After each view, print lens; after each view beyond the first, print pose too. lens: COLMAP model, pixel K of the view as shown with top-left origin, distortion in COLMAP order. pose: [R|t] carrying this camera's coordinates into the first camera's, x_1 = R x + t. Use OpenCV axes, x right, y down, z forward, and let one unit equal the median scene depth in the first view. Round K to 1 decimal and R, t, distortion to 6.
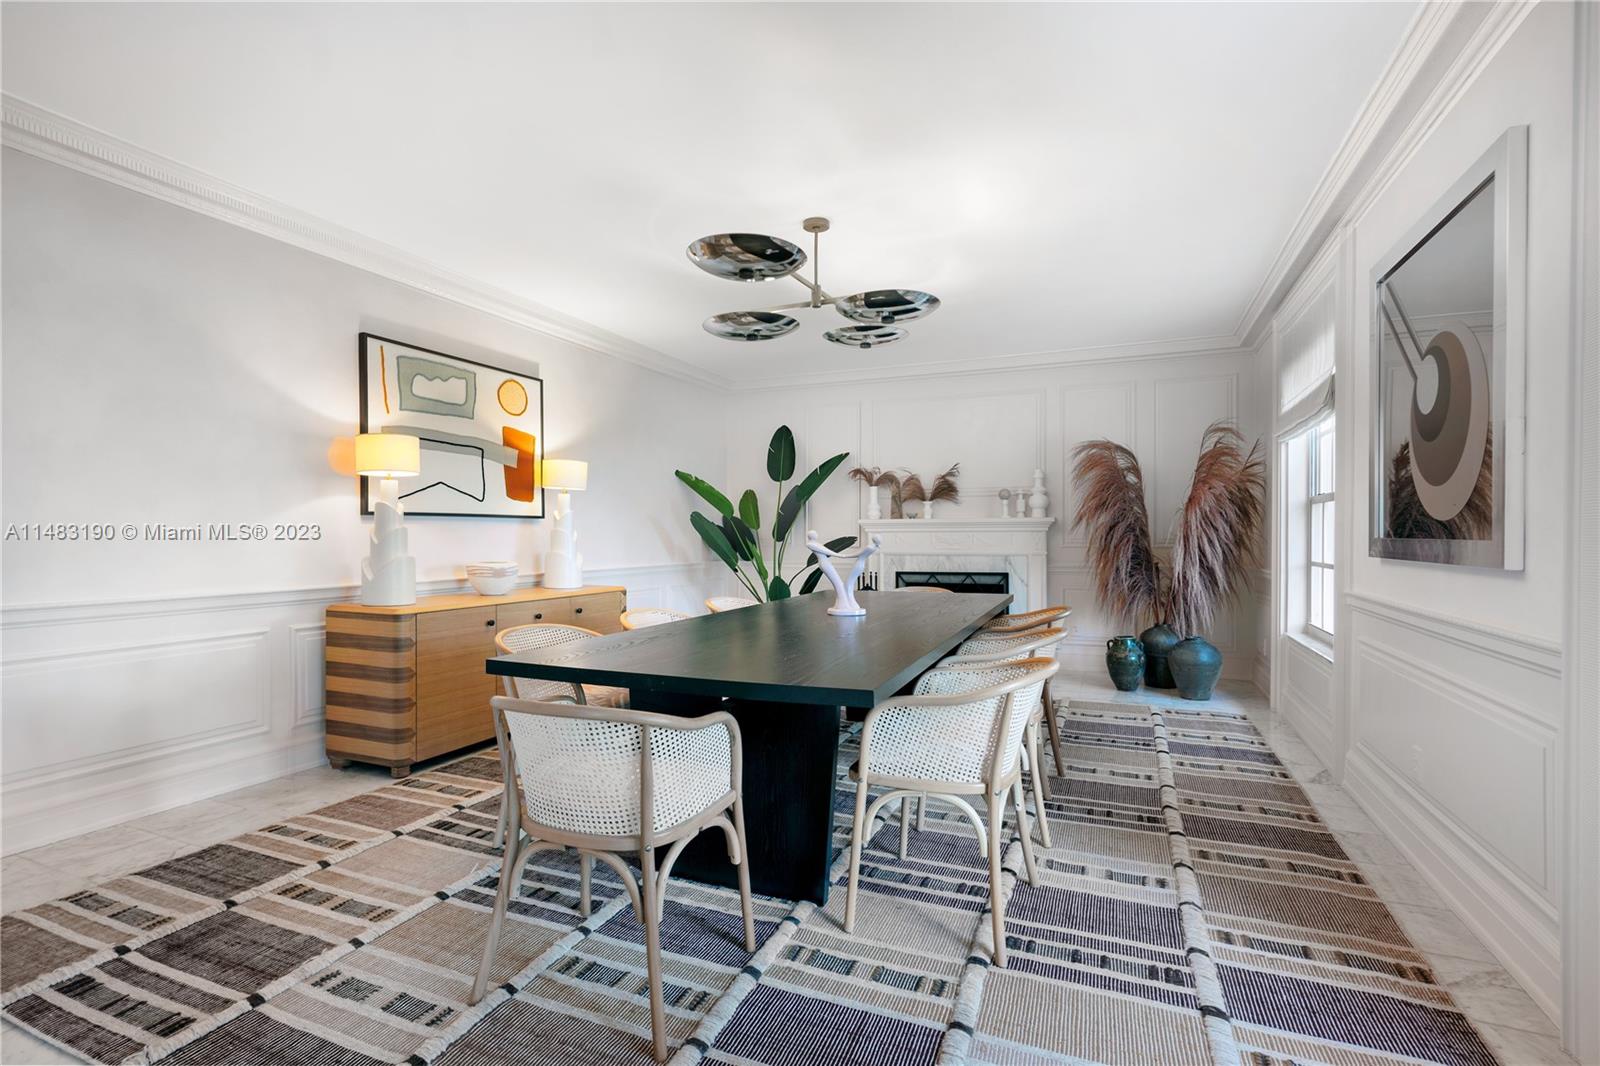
lens RADIAL K [[730.3, 0, 798.6], [0, 730.3, 541.5], [0, 0, 1]] dist [-0.010938, 0.004193]
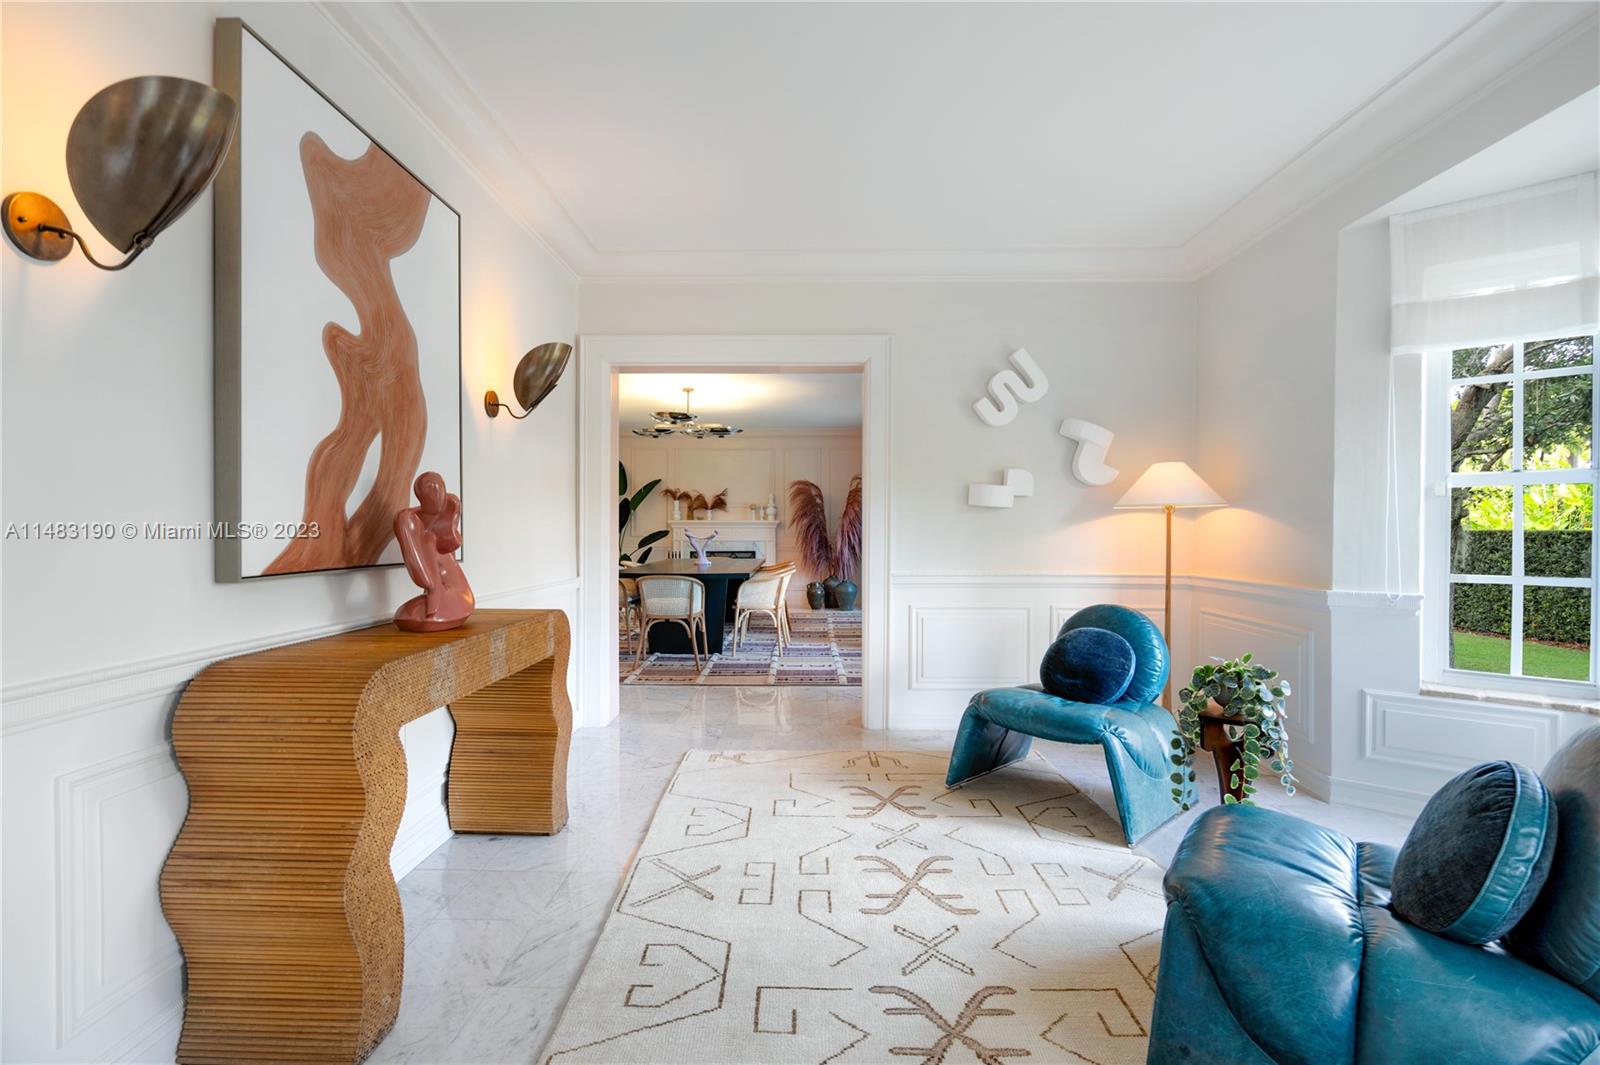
lens RADIAL K [[730.3, 0, 796.0], [0, 730.3, 541.1], [0, 0, 1]] dist [-0.010938, 0.004193]
pose [[0.923916, -0.001495, 0.382592, -0.341633], [-0.000746, 0.999983, 0.005709, 0.009217], [-0.382594, -0.005560, 0.923900, -0.772246]]
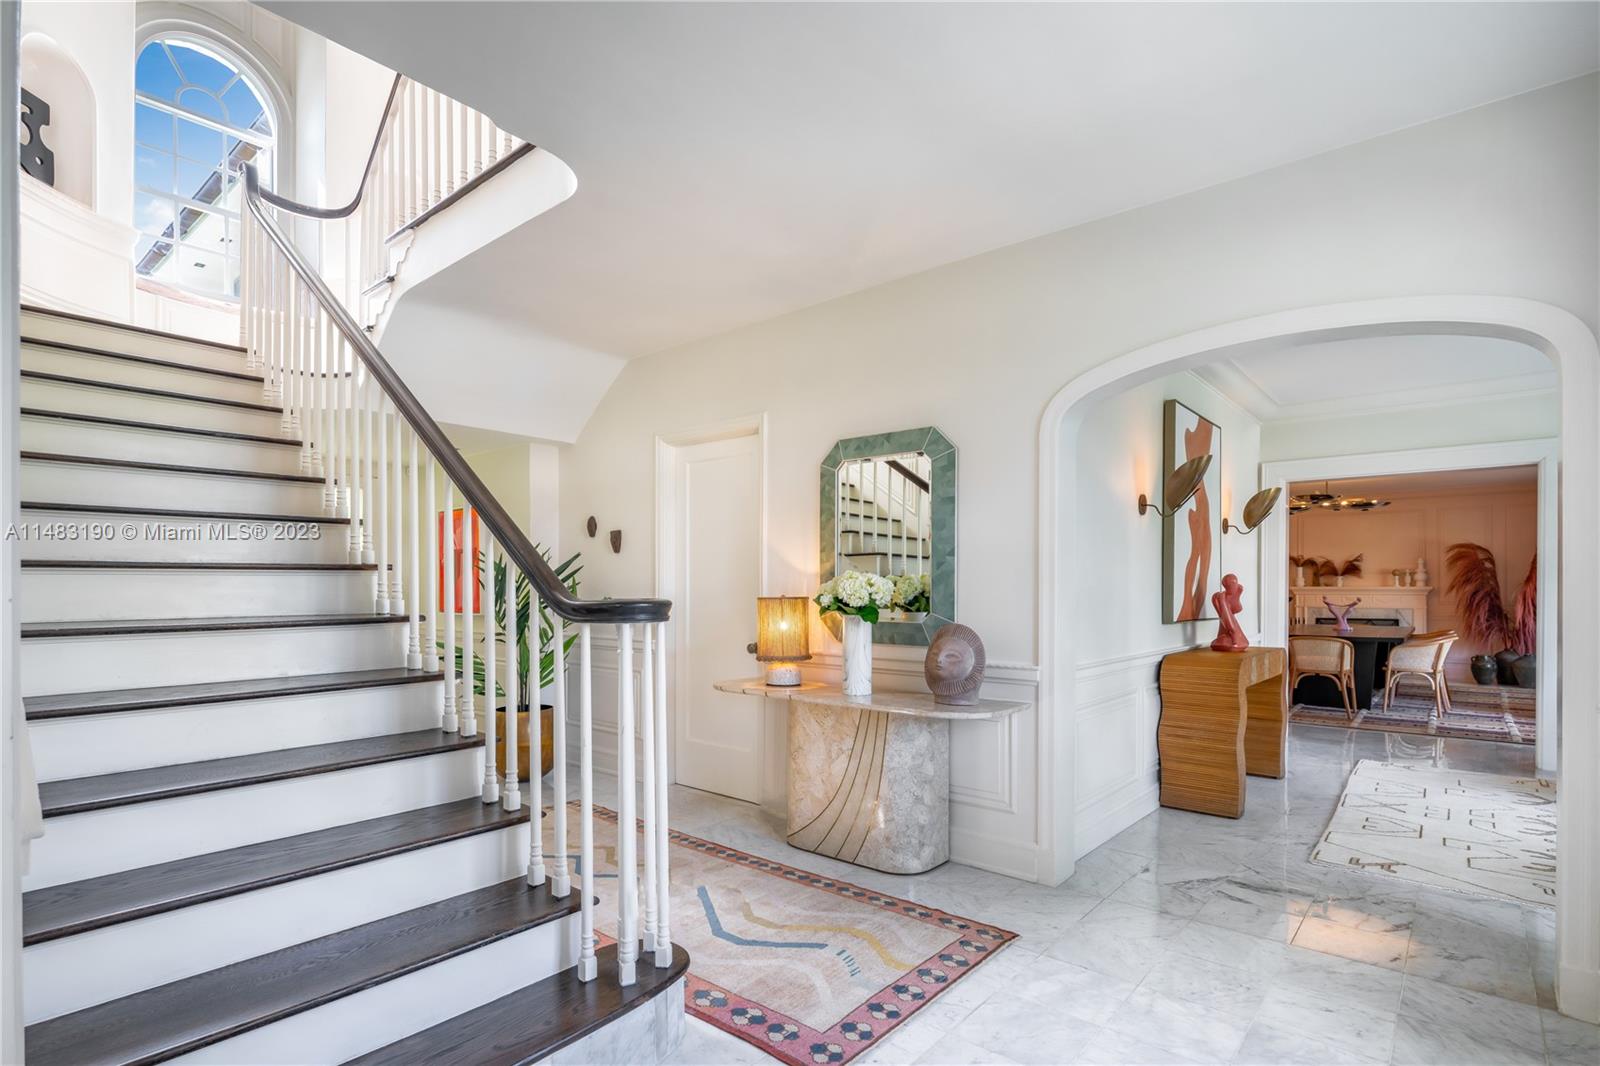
lens RADIAL K [[791.9, 0, 769.7], [0, 791.9, 586.9], [0, 0, 1]] dist [-0.005211, -0.000602]
pose [[0.950127, 0.005790, -0.311808, -0.595635], [-0.009650, 0.999895, -0.010840, 0.002426], [0.311712, 0.013308, 0.950083, -1.344386]]
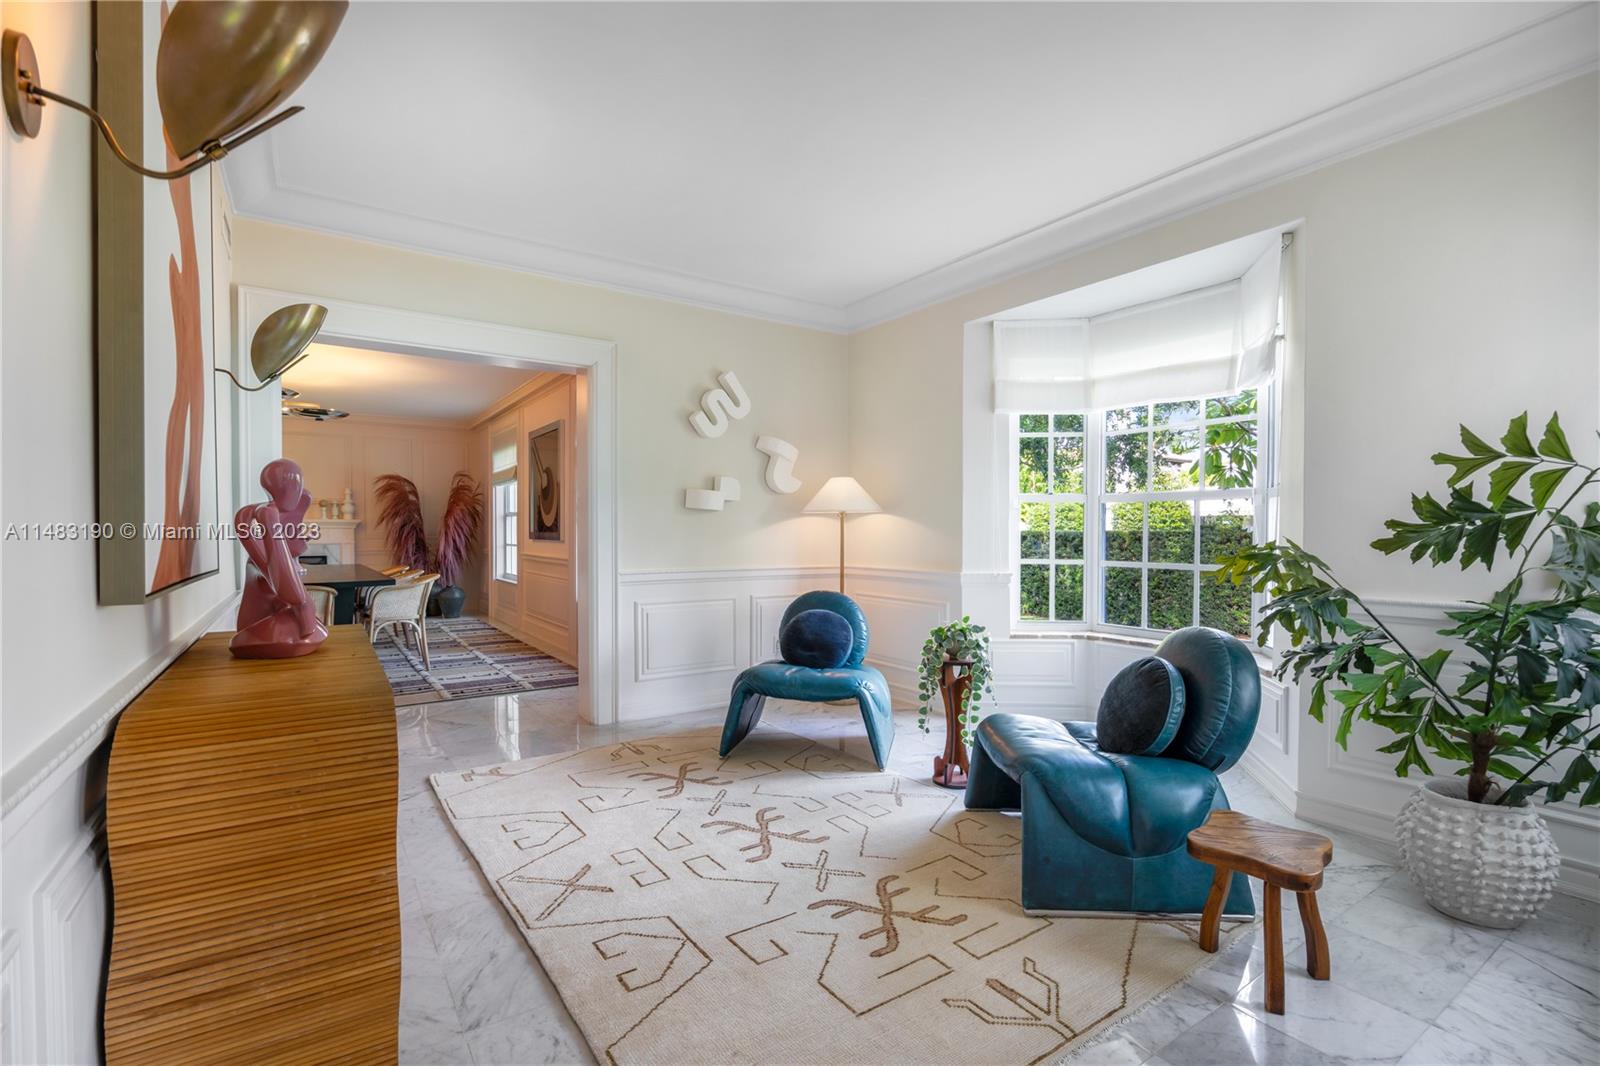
lens RADIAL K [[730.3, 0, 793.8], [0, 730.3, 547.0], [0, 0, 1]] dist [-0.010938, 0.004193]
pose [[0.530298, -0.015248, 0.847674, -0.532508], [0.005663, 0.999880, 0.014443, 0.009339], [-0.847792, -0.002859, 0.530321, -0.684341]]
